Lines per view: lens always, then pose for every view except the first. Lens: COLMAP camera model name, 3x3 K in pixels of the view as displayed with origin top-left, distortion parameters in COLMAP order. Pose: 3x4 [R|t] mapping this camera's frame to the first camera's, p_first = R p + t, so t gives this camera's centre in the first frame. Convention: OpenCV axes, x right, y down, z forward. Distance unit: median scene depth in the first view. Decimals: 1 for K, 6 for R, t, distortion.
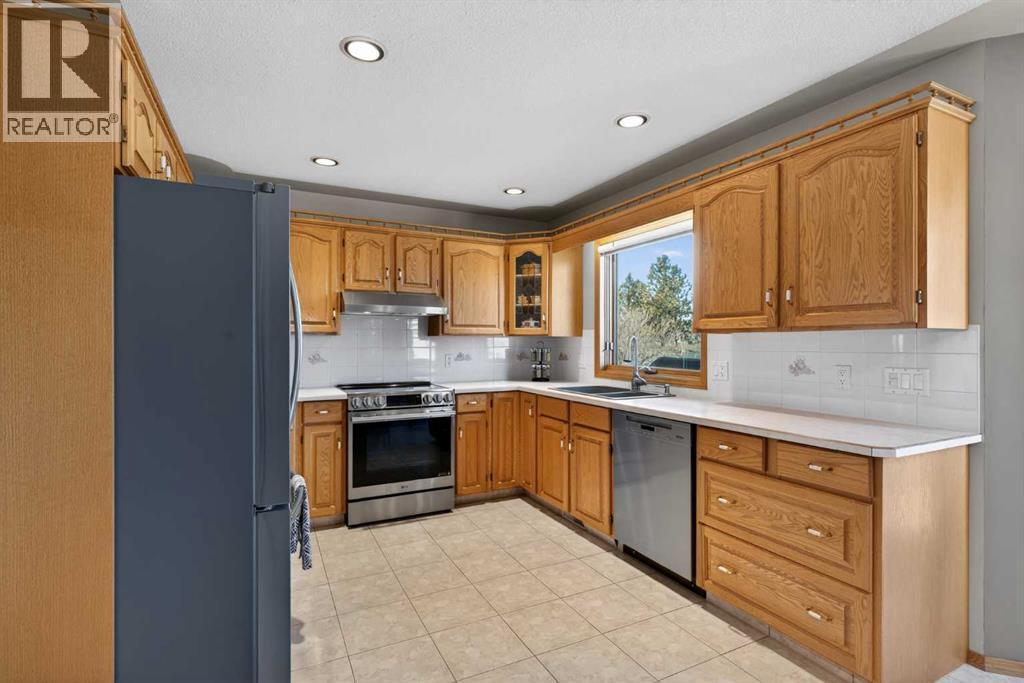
lens RADIAL K [[494.3, 0, 514.4], [0, 494.3, 342.2], [0, 0, 1]] dist [-0.000056, -0.000711]
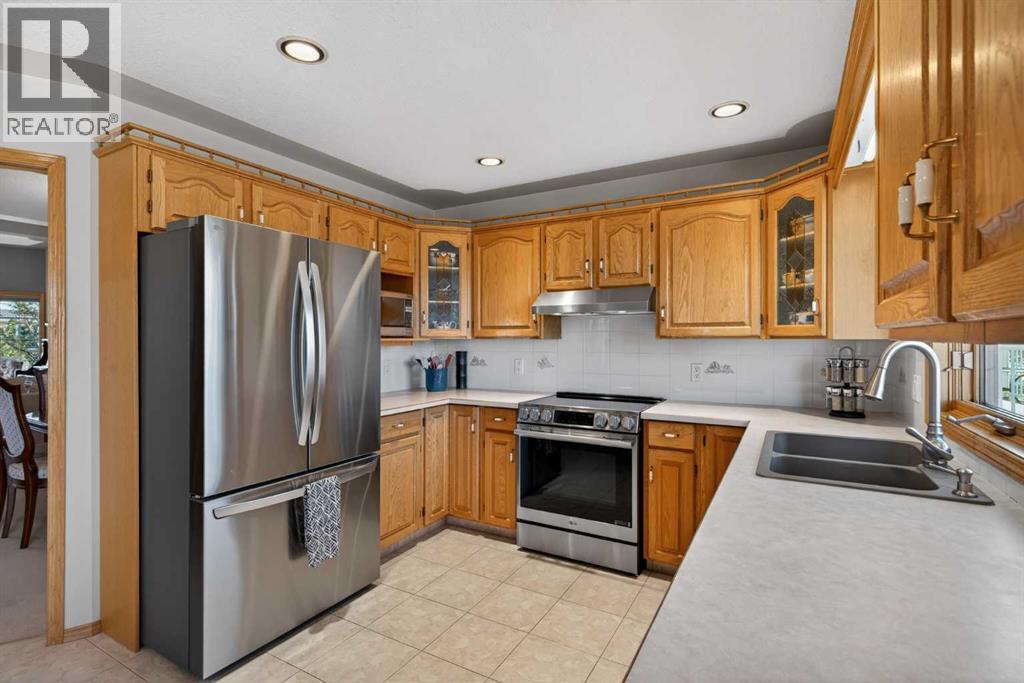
lens RADIAL K [[494.3, 0, 511.8], [0, 494.3, 341.1], [0, 0, 1]] dist [-0.000056, -0.000711]
pose [[0.545458, 0.003536, -0.838131, 0.399557], [0.001618, 0.999985, 0.005272, -0.015661], [0.838137, -0.004232, 0.545444, 0.451295]]
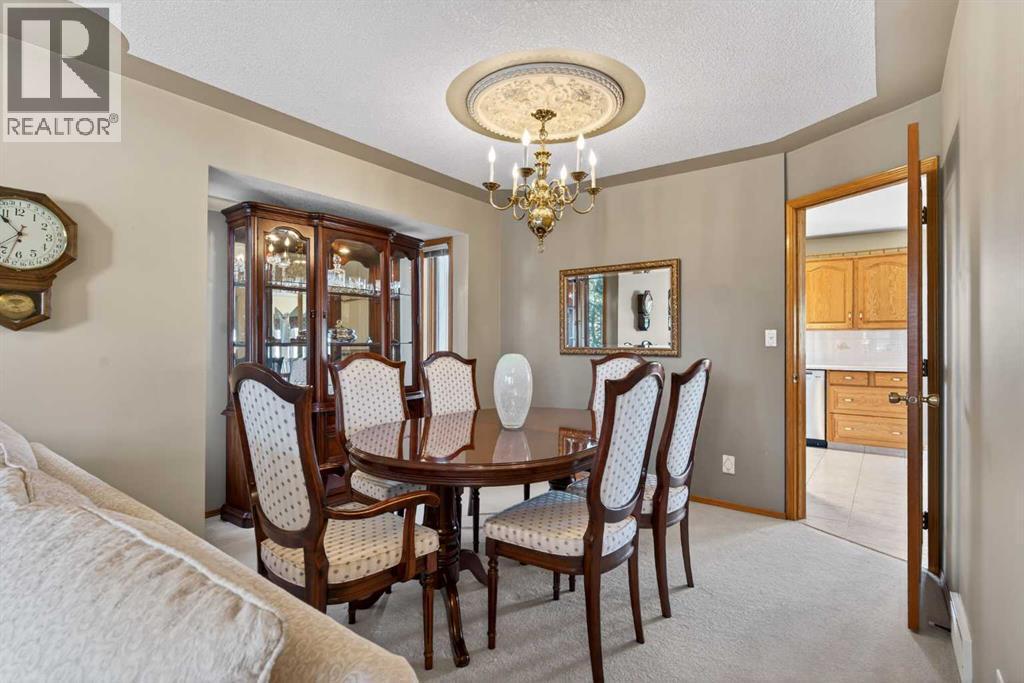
lens RADIAL K [[494.3, 0, 514.4], [0, 494.3, 340.7], [0, 0, 1]] dist [-0.000056, -0.000711]
pose [[0.893359, 0.004977, 0.449315, -1.130645], [-0.006787, 0.999974, 0.002418, 0.018989], [-0.449291, -0.005210, 0.893370, -0.227941]]
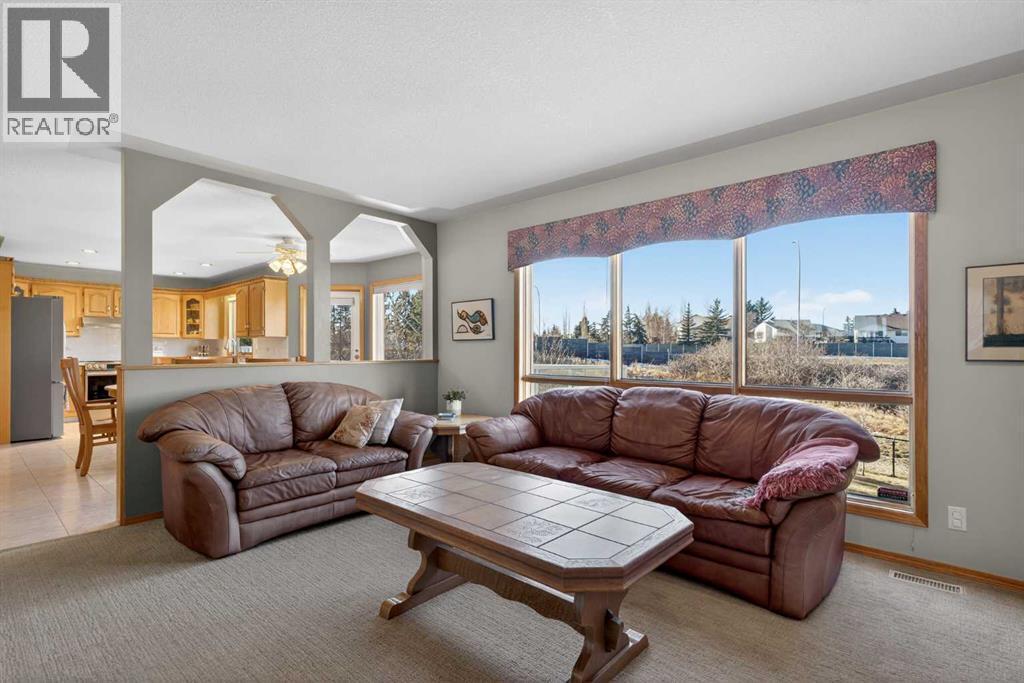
lens RADIAL K [[494.3, 0, 511.2], [0, 494.3, 349.2], [0, 0, 1]] dist [-0.000056, -0.000711]
pose [[0.938051, 0.001239, 0.346495, 0.667339], [-0.002705, 0.999989, 0.003748, 0.025872], [-0.346487, -0.004454, 0.938044, -1.692062]]
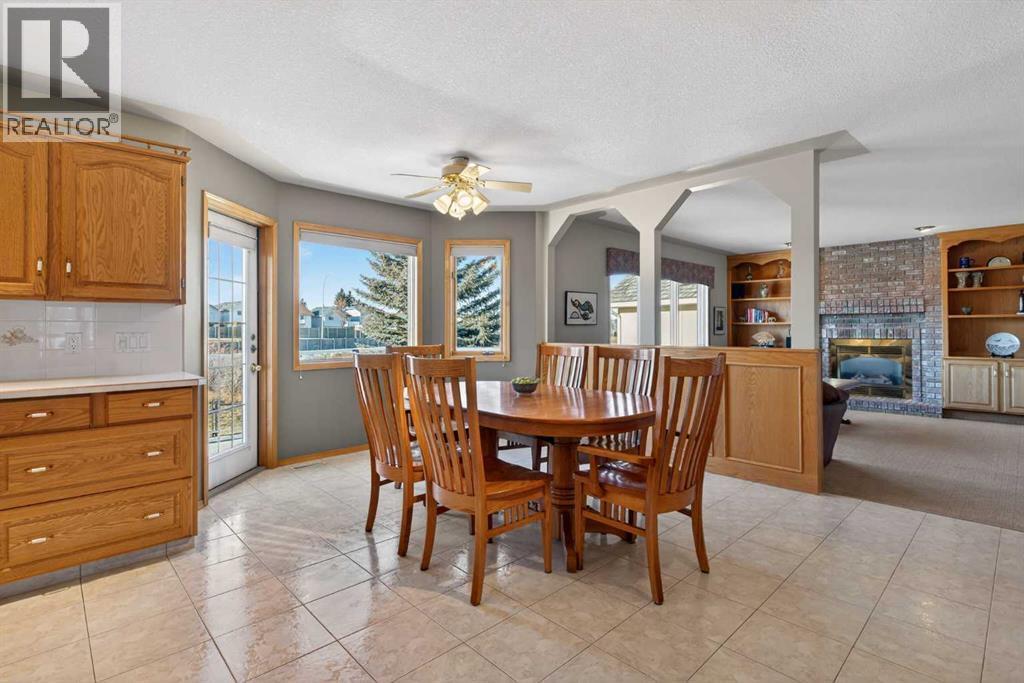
lens RADIAL K [[494.3, 0, 511.4], [0, 494.3, 325.2], [0, 0, 1]] dist [-0.000056, -0.000711]
pose [[-0.282297, 0.009687, 0.959278, -0.416301], [0.000885, 0.999951, -0.009837, 0.023747], [-0.959327, -0.001928, -0.282292, 0.200533]]
